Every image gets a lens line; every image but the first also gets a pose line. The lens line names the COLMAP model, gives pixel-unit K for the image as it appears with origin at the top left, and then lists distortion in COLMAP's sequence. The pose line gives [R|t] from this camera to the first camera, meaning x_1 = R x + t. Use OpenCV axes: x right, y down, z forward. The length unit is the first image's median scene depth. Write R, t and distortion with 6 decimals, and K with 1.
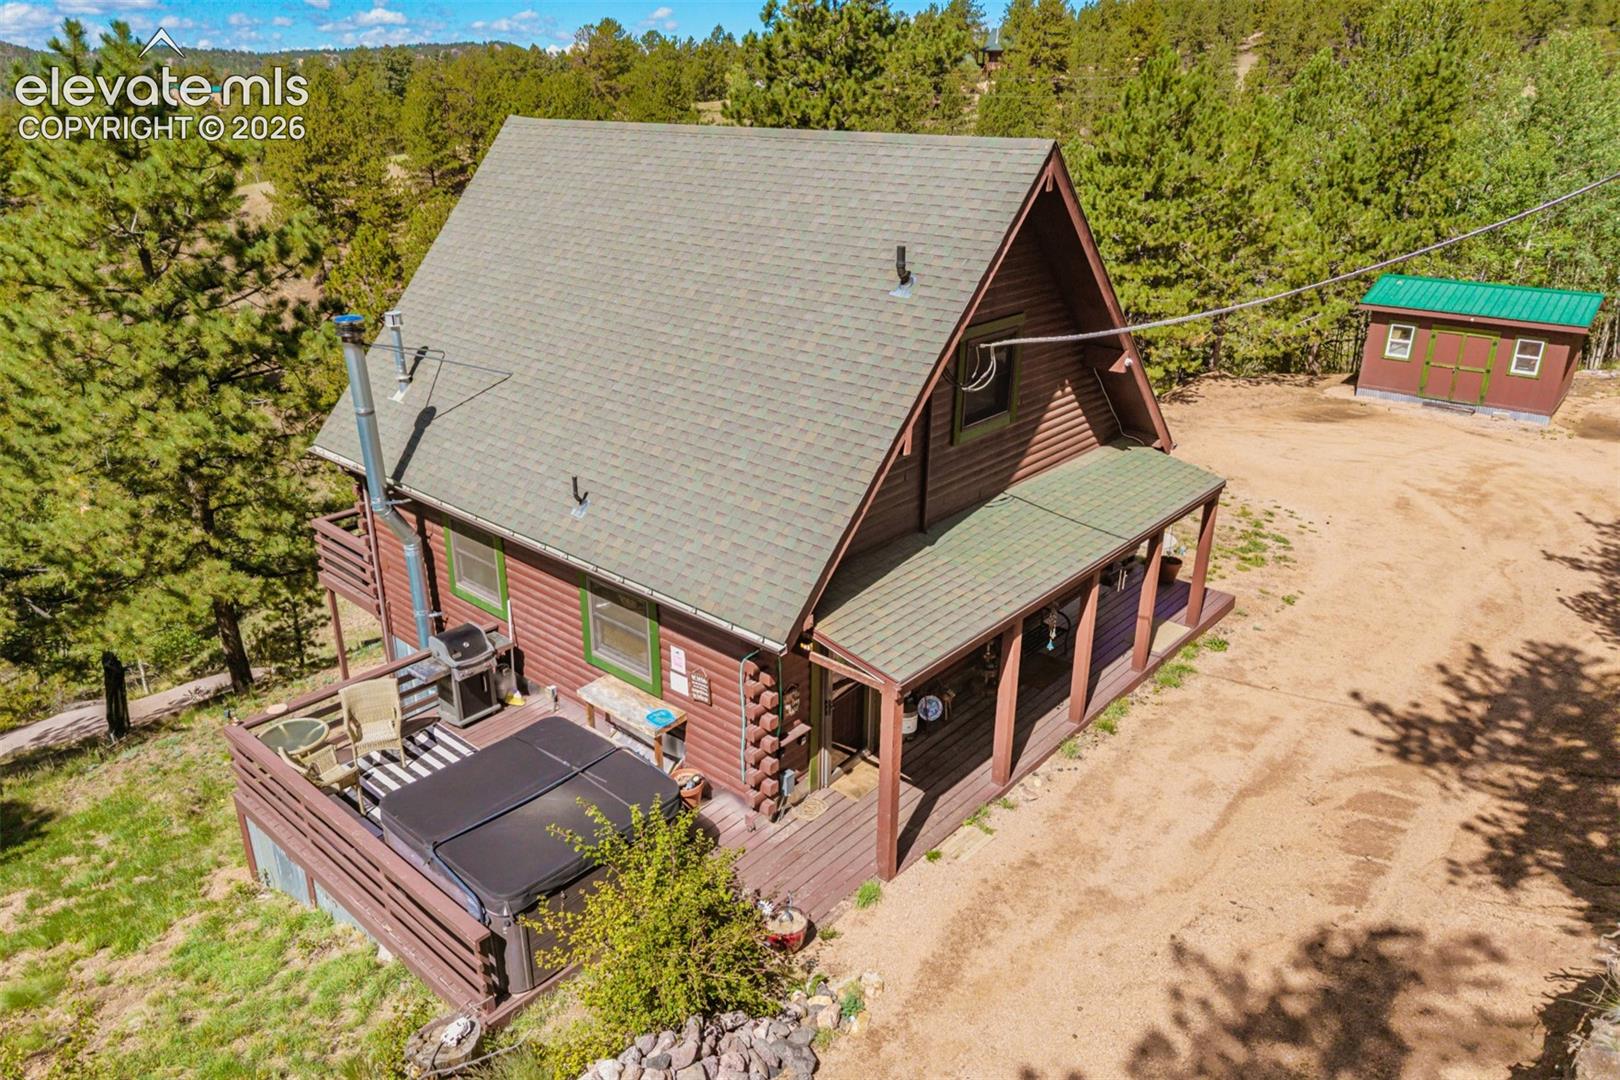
lens RADIAL K [[1078.6, 0, 810.0], [0, 1078.6, 540.0], [0, 0, 1]] dist [0.031403, -0.025537]
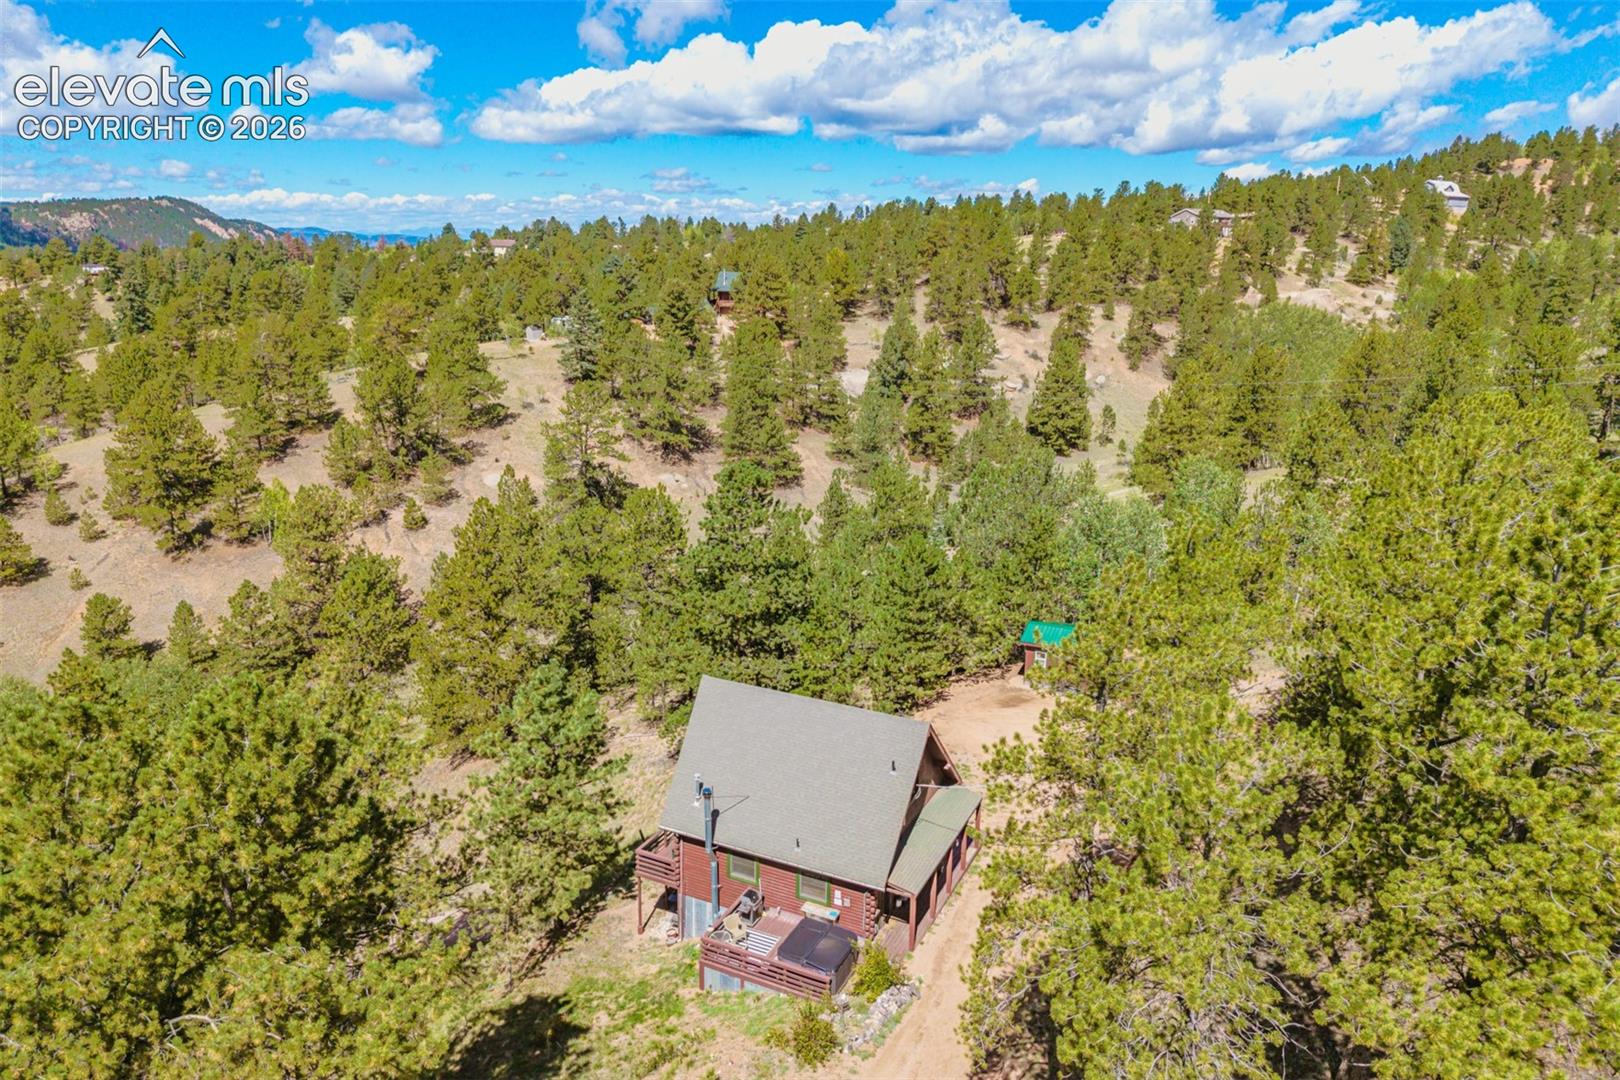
lens RADIAL K [[1078.6, 0, 810.0], [0, 1078.6, 540.0], [0, 0, 1]] dist [0.031403, -0.025537]
pose [[0.964906, -0.066430, 0.254053, -0.802800], [0.096838, 0.989301, -0.109112, -0.498438], [-0.244087, 0.129885, 0.961016, -1.874536]]
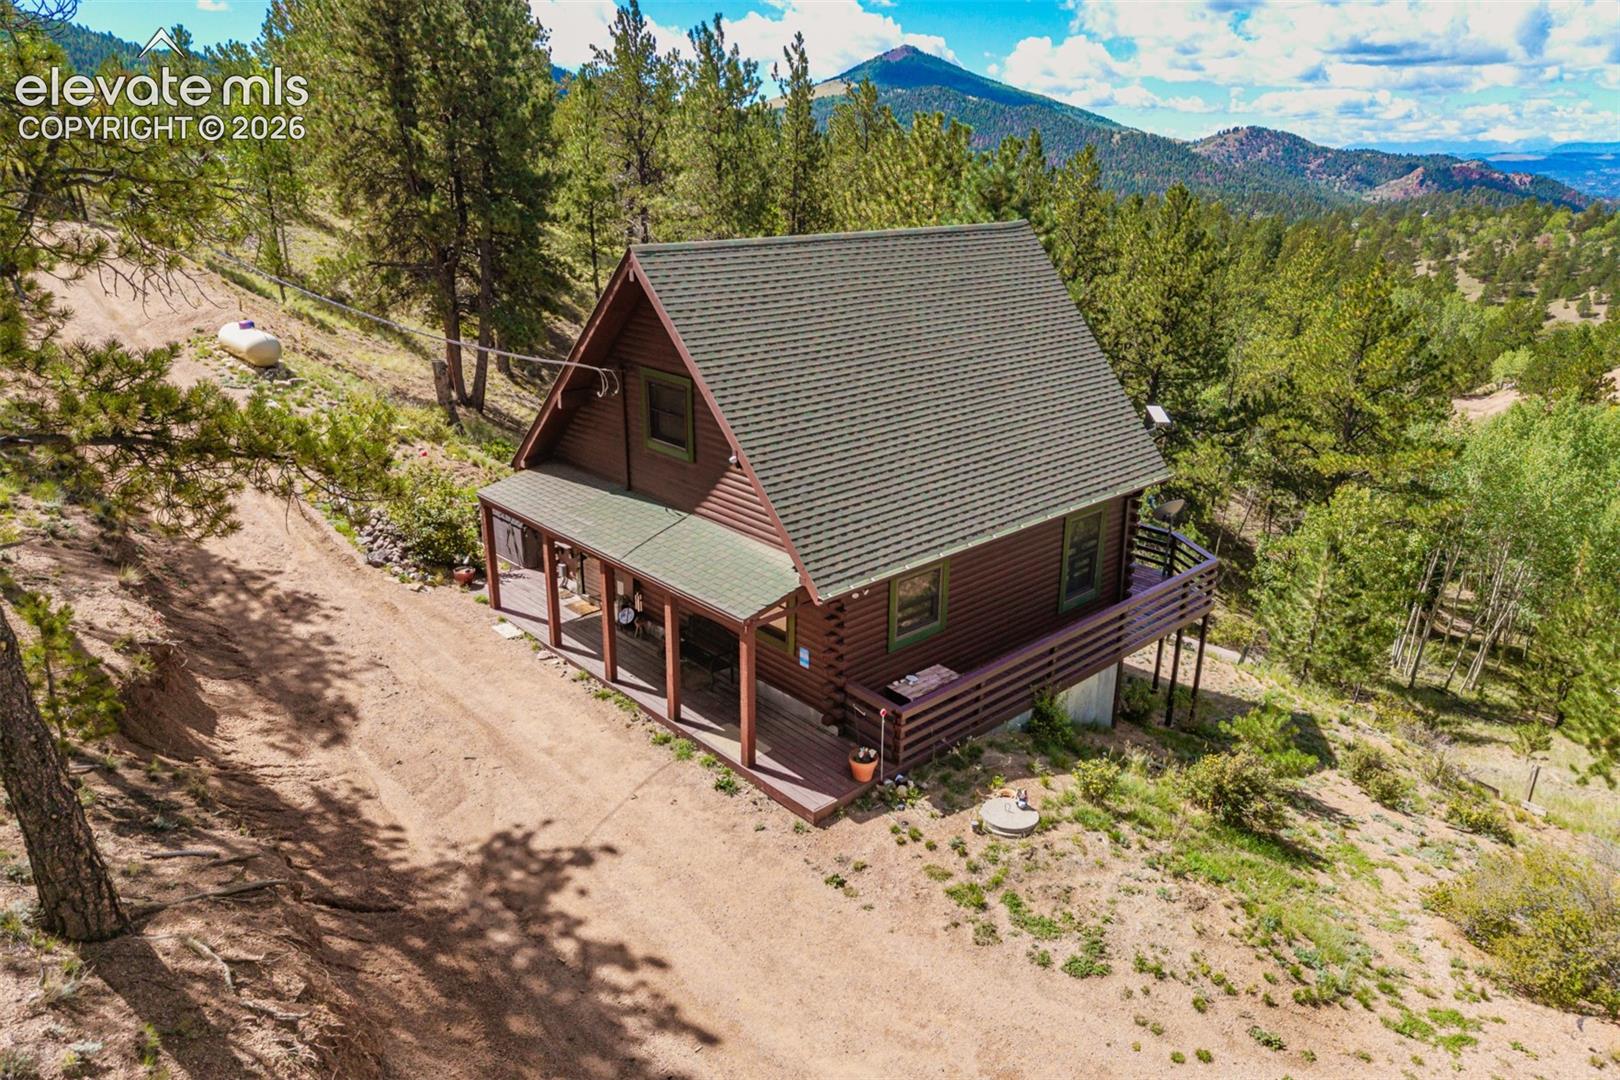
lens RADIAL K [[1078.6, 0, 810.0], [0, 1078.6, 540.0], [0, 0, 1]] dist [0.031403, -0.025537]
pose [[-0.103644, 0.339246, -0.934971, 1.036053], [-0.388003, 0.851765, 0.352067, -0.395889], [0.915812, 0.399261, 0.043348, 0.821197]]
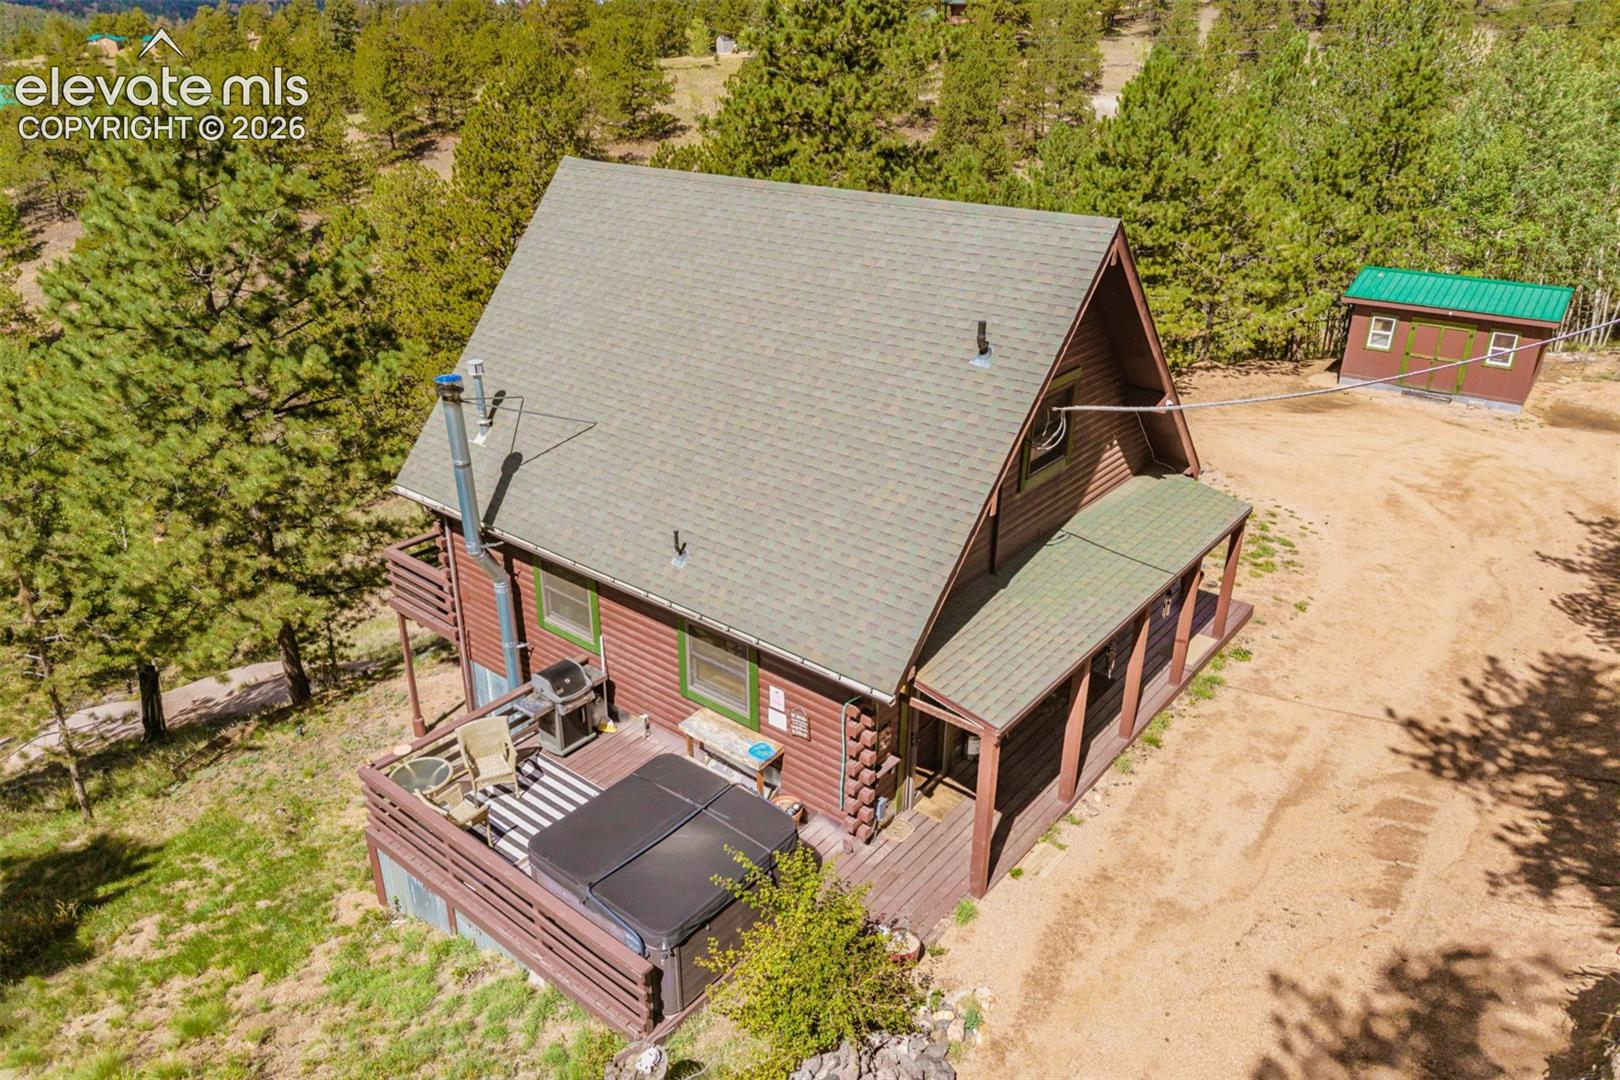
lens RADIAL K [[1078.6, 0, 810.0], [0, 1078.6, 540.0], [0, 0, 1]] dist [0.031403, -0.025537]
pose [[0.999217, -0.016946, 0.035748, -0.105236], [0.015427, 0.998984, 0.042352, -0.080216], [-0.036429, -0.041768, 0.998463, -0.072080]]
